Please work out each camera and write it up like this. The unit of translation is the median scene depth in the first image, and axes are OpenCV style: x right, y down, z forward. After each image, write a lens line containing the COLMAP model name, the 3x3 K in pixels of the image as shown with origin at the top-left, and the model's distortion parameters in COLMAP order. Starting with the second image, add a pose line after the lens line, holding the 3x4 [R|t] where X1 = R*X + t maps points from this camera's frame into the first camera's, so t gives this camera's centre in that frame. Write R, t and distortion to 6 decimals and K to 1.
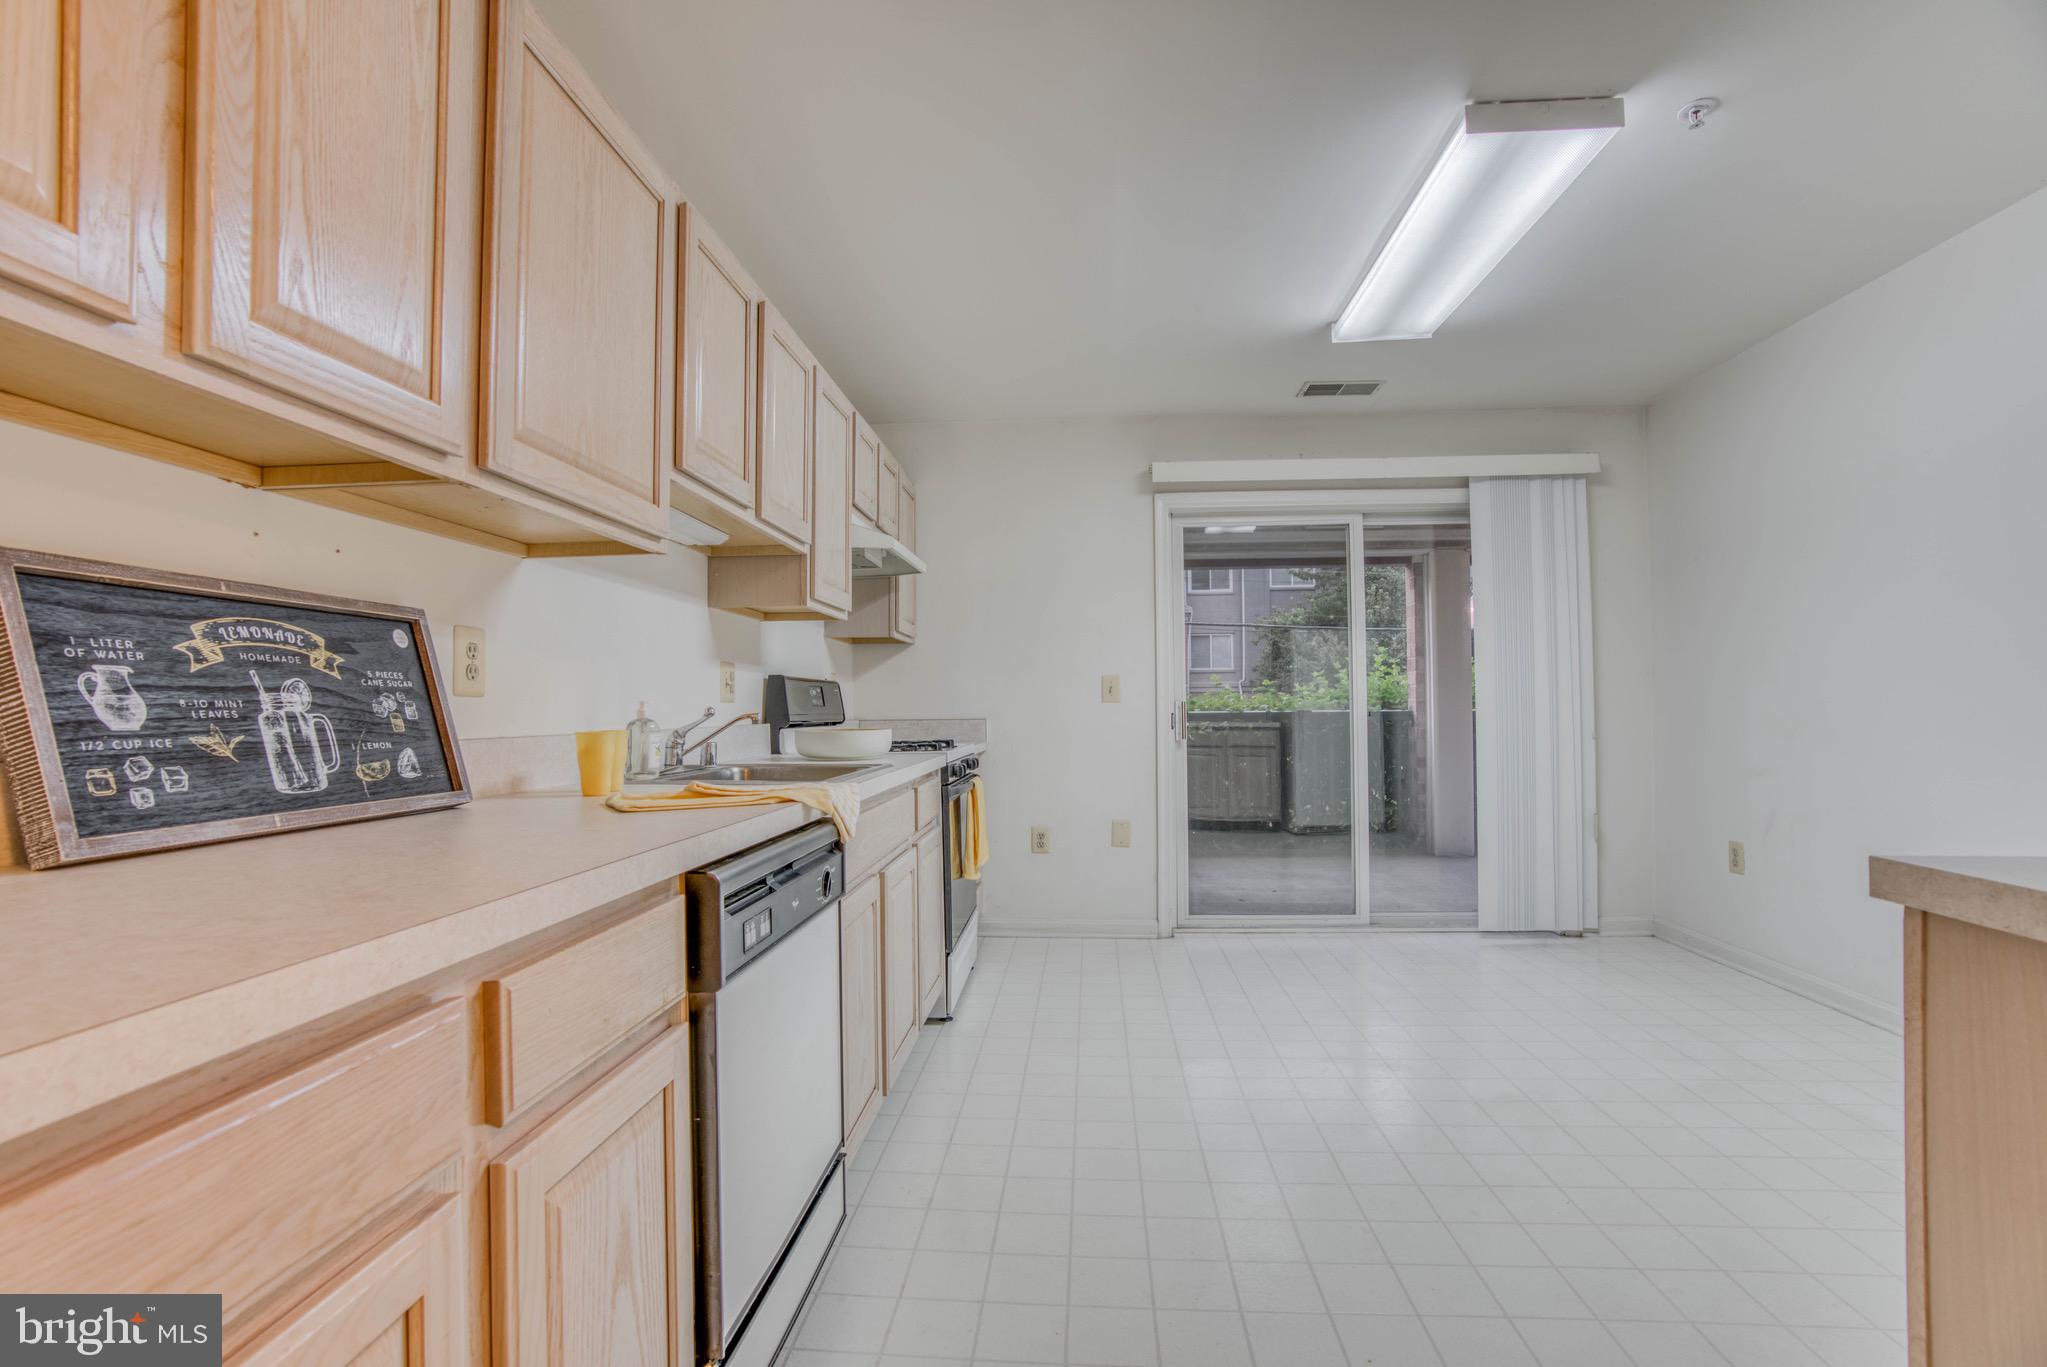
lens RADIAL K [[954.8, 0, 1016.9], [0, 954.8, 707.0], [0, 0, 1]] dist [-0.069446, 0.027004]
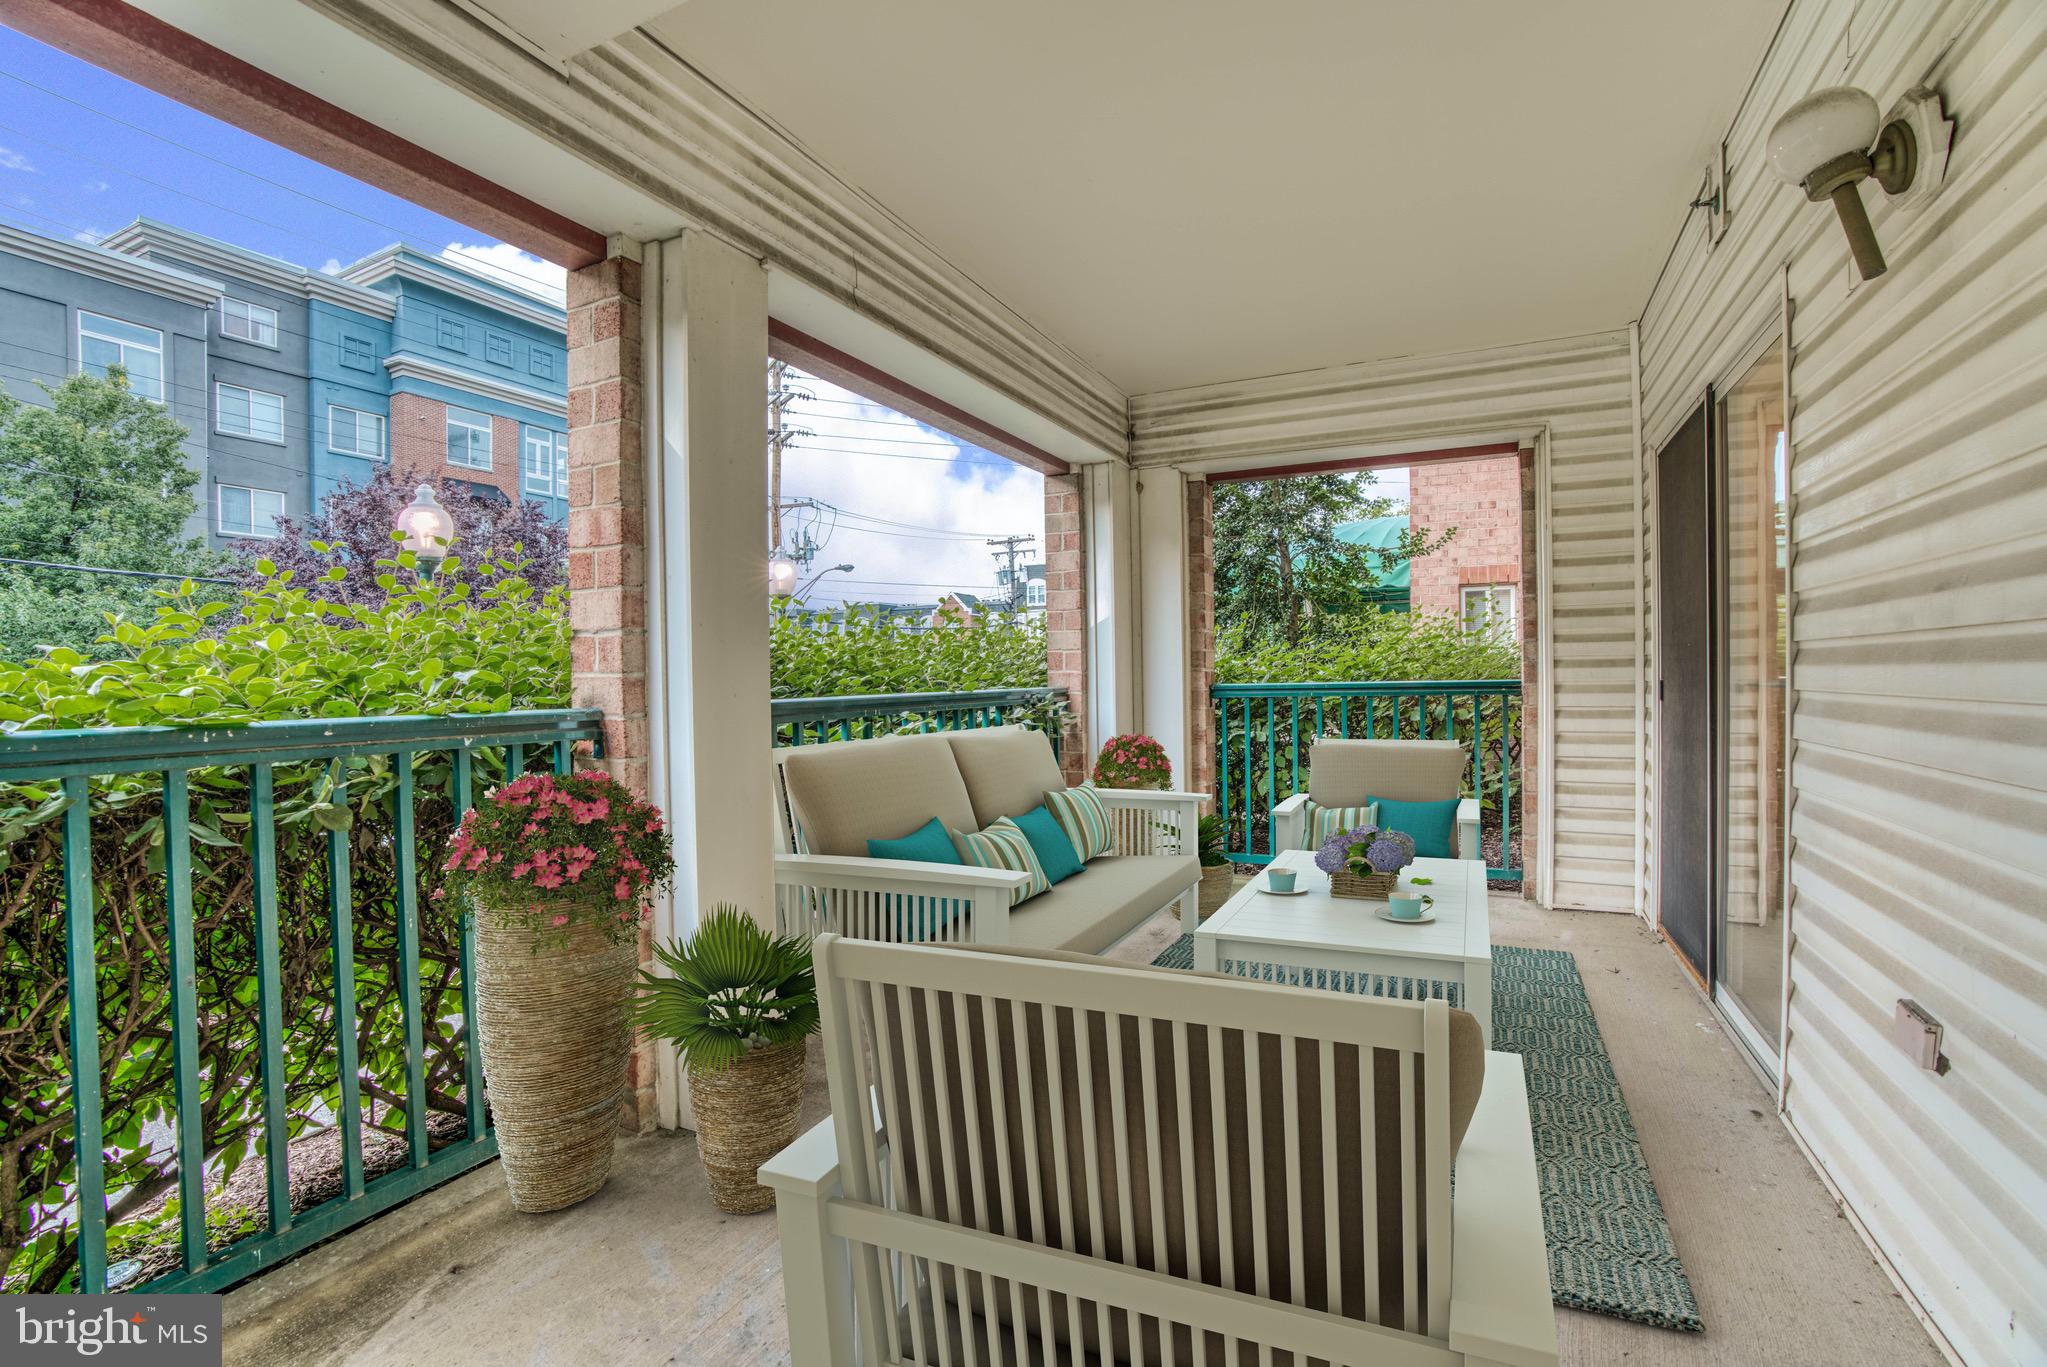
lens RADIAL K [[954.8, 0, 1016.9], [0, 954.8, 707.0], [0, 0, 1]] dist [-0.069446, 0.027004]
pose [[0.390602, -0.022594, 0.920282, 0.283845], [0.005258, 0.999737, 0.022313, -0.005584], [-0.920545, -0.003877, 0.390618, 1.202727]]
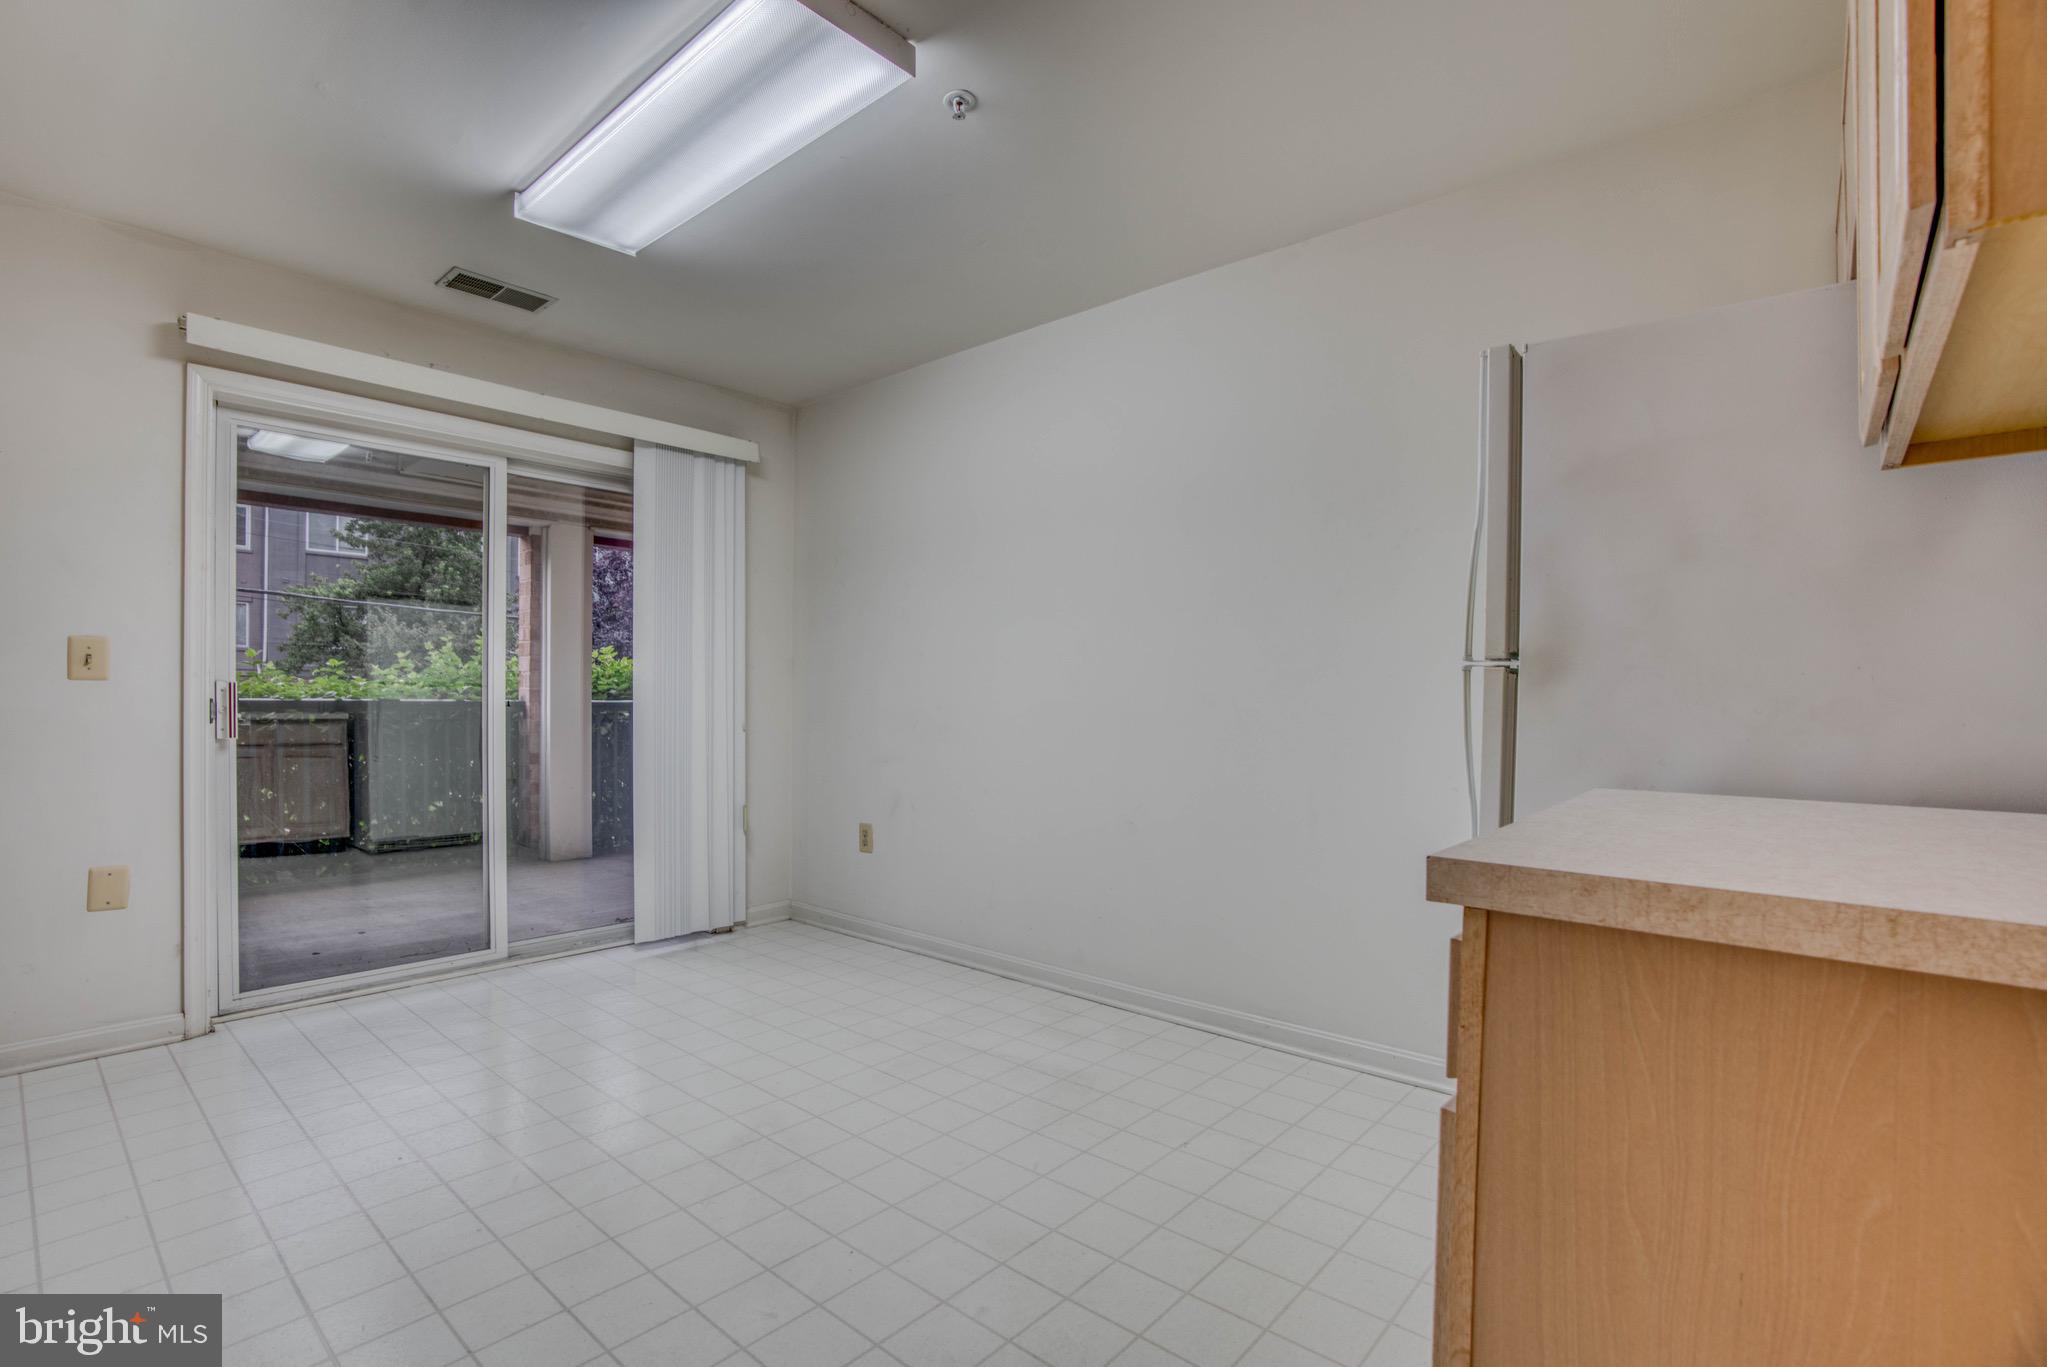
lens RADIAL K [[954.8, 0, 1016.9], [0, 954.8, 707.0], [0, 0, 1]] dist [-0.069446, 0.027004]
pose [[0.600673, 0.007649, 0.799458, -0.014082], [-0.013887, 0.999903, 0.000867, 0.004028], [-0.799374, -0.011623, 0.600721, 0.160944]]
